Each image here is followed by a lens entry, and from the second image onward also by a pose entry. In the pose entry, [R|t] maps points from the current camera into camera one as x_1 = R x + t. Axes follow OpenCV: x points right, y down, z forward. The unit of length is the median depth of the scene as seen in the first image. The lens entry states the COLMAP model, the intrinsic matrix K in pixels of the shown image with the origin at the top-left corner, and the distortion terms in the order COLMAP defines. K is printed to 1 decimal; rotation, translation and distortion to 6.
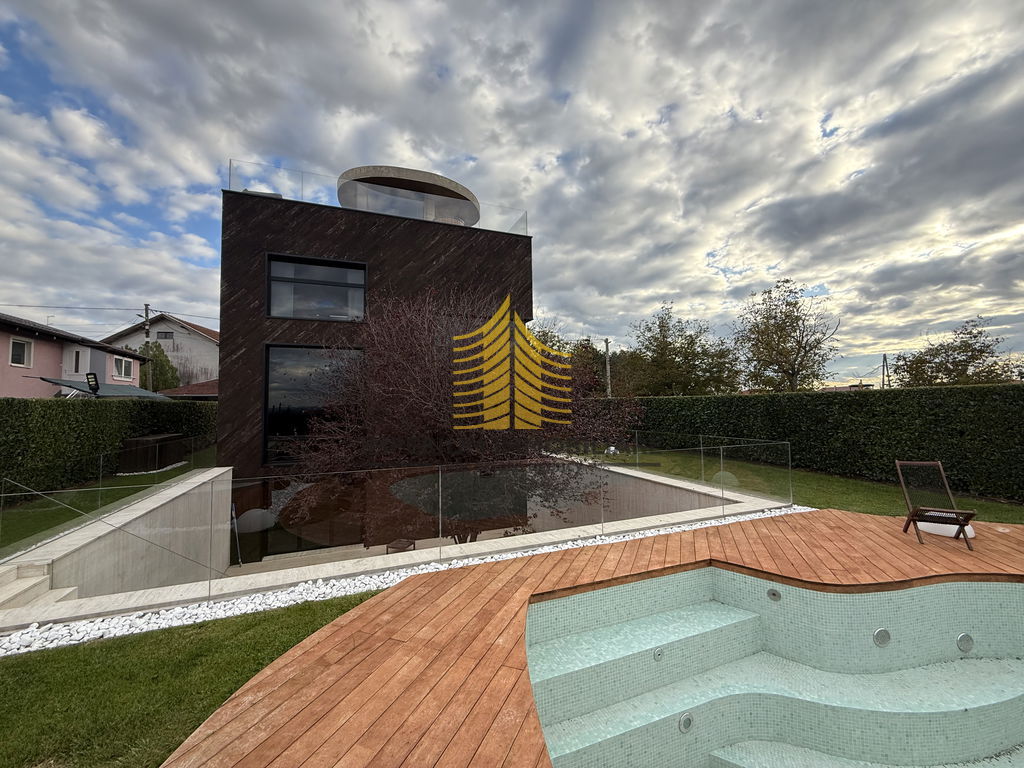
lens RADIAL K [[405.7, 0, 510.5], [0, 405.7, 382.5], [0, 0, 1]] dist [0.003895, -0.001065]
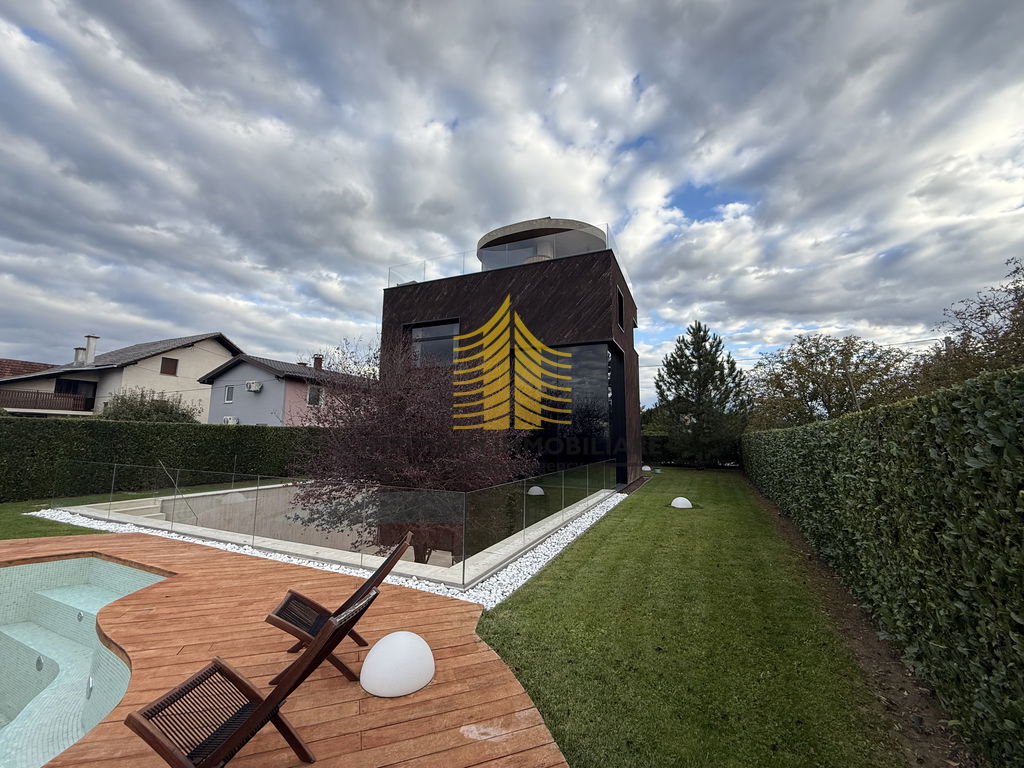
lens RADIAL K [[405.7, 0, 514.0], [0, 405.7, 386.3], [0, 0, 1]] dist [0.003895, -0.001065]
pose [[0.697885, -0.063196, -0.713417, 0.640119], [0.015591, 0.997204, -0.073083, 0.006816], [0.716040, 0.039881, 0.696919, 0.284018]]
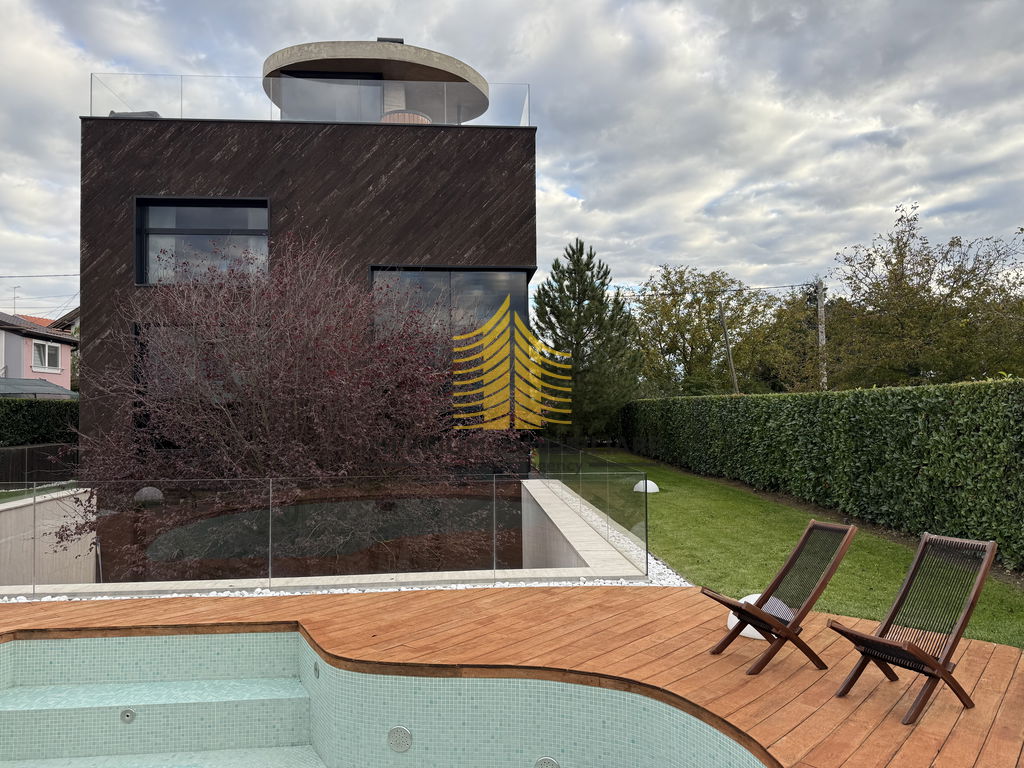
lens RADIAL K [[712.3, 0, 512.7], [0, 712.3, 388.3], [0, 0, 1]] dist [0.038374, -0.018299]
pose [[0.953631, -0.001211, -0.300977, 0.411968], [0.010084, 0.999559, 0.027929, -0.005458], [0.300811, -0.029669, 0.953222, -0.033918]]
